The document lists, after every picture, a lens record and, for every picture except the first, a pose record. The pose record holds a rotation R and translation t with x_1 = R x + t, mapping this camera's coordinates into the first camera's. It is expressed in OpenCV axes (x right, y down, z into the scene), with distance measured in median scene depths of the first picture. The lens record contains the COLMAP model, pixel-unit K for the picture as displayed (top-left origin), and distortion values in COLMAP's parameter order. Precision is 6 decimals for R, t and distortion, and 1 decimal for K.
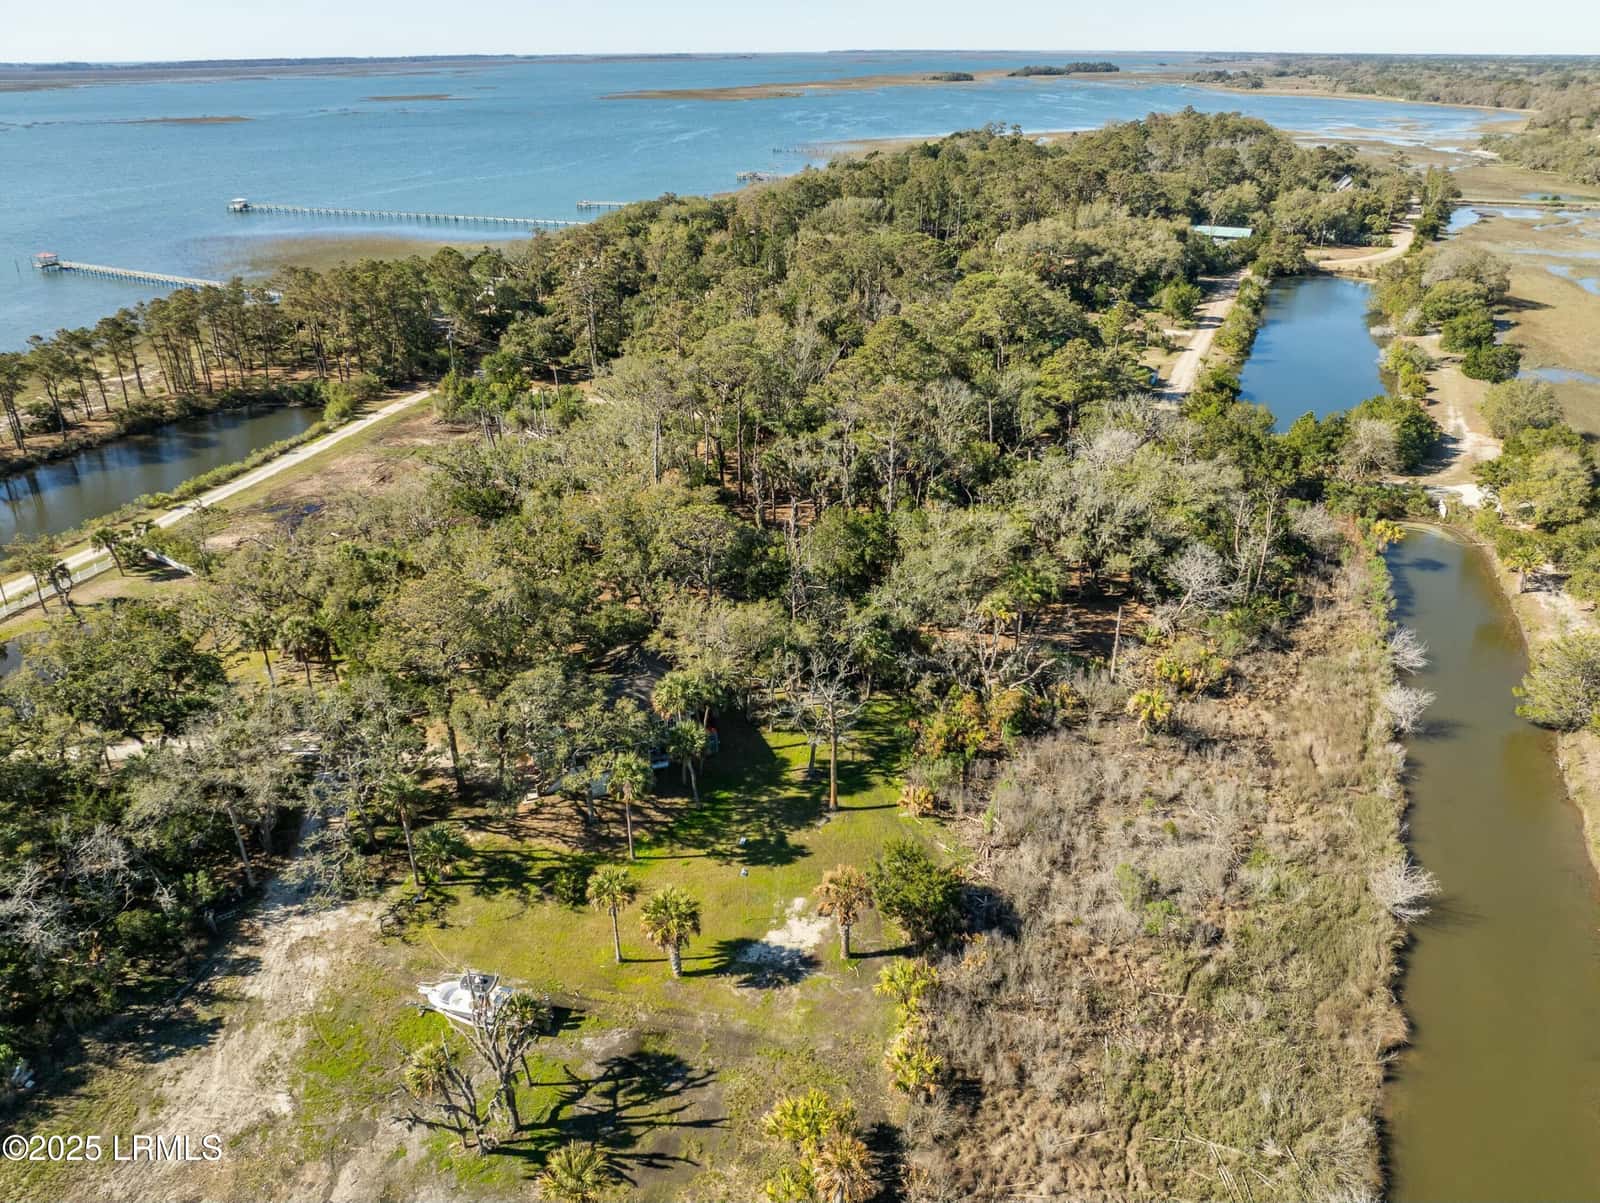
lens RADIAL K [[1182.1, 0, 800.0], [0, 1182.1, 601.5], [0, 0, 1]] dist [-0.041786, 0.006621]
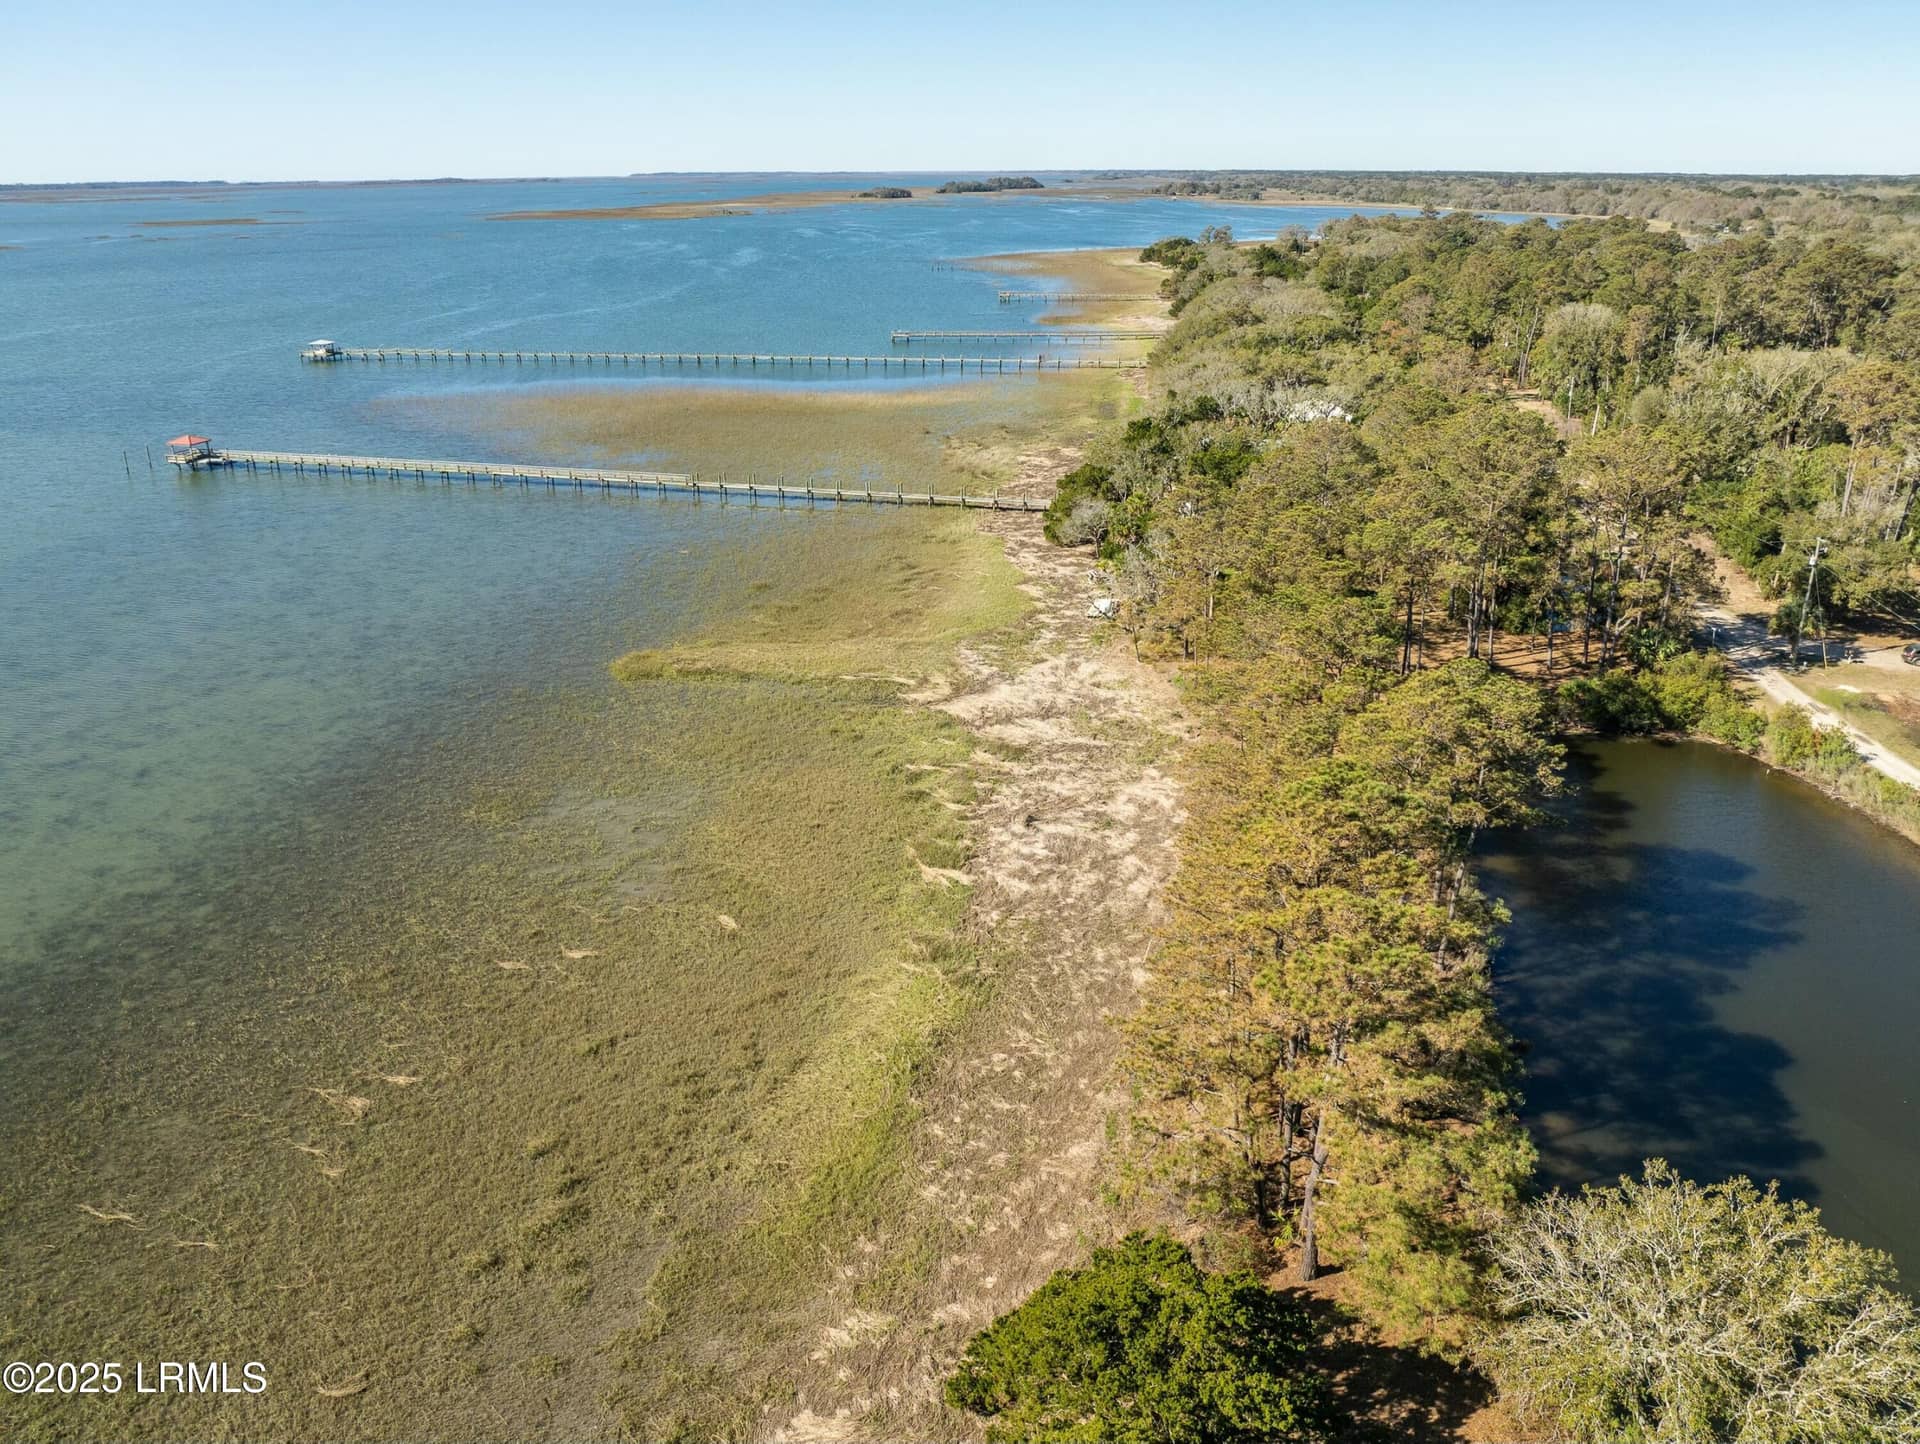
lens RADIAL K [[1418.6, 0, 960.0], [0, 1418.6, 722.0], [0, 0, 1]] dist [-0.041786, 0.006621]
pose [[0.970487, -0.088913, 0.224166, -0.451100], [0.104202, 0.992904, -0.057301, -0.099354], [-0.217480, 0.078969, 0.972865, 0.321496]]
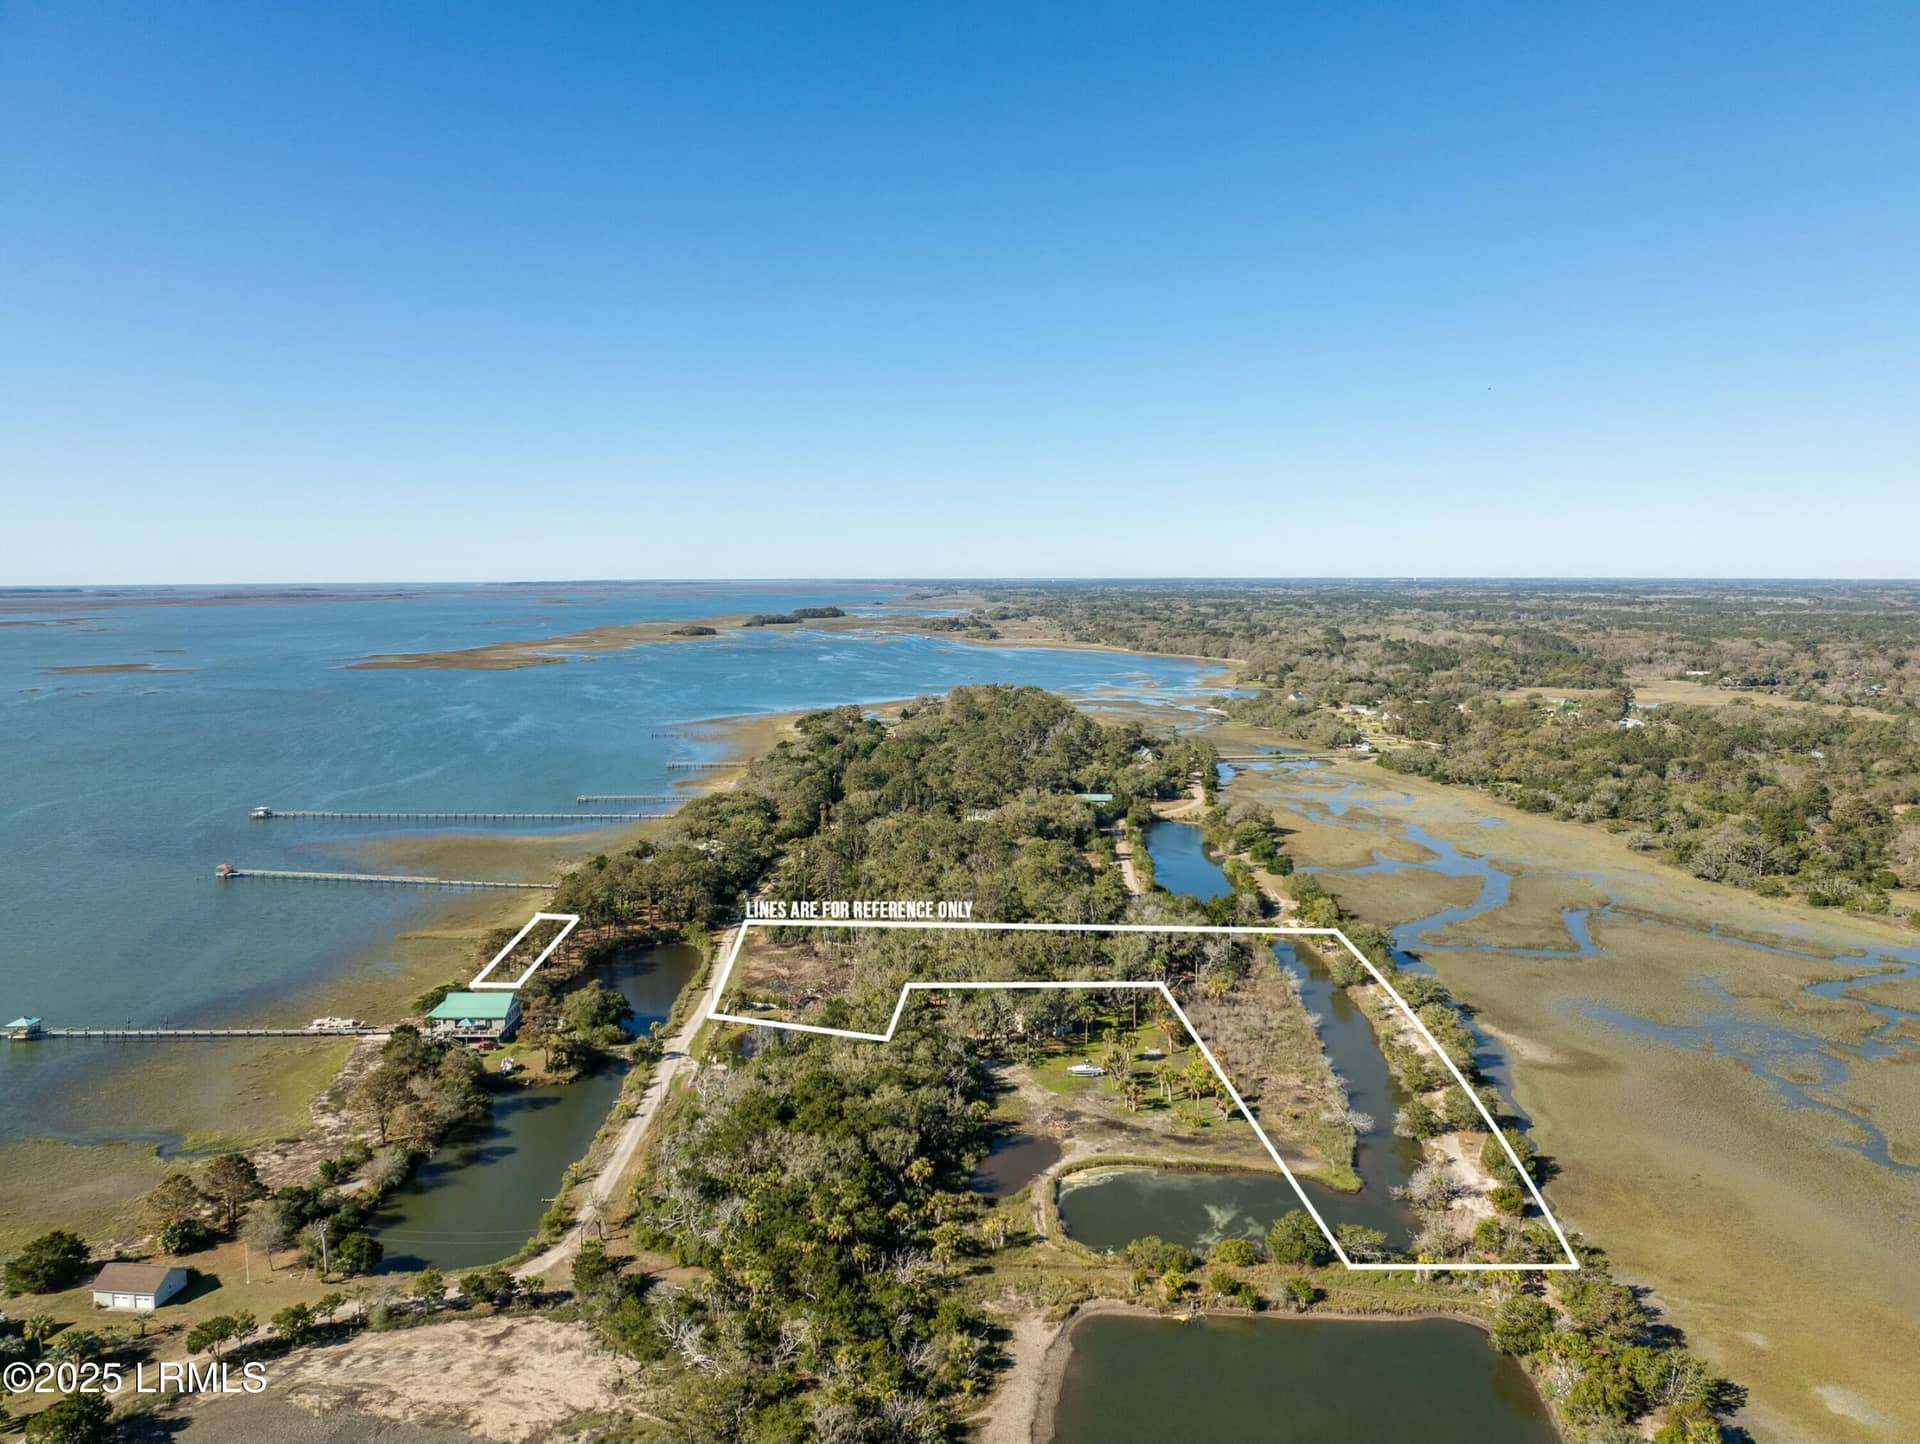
lens RADIAL K [[1418.6, 0, 960.0], [0, 1418.6, 722.0], [0, 0, 1]] dist [-0.041786, 0.006621]
pose [[0.939619, -0.037994, 0.340107, -0.404277], [0.148927, 0.940176, -0.306414, 0.122836], [-0.308118, 0.338564, 0.889066, -0.582815]]
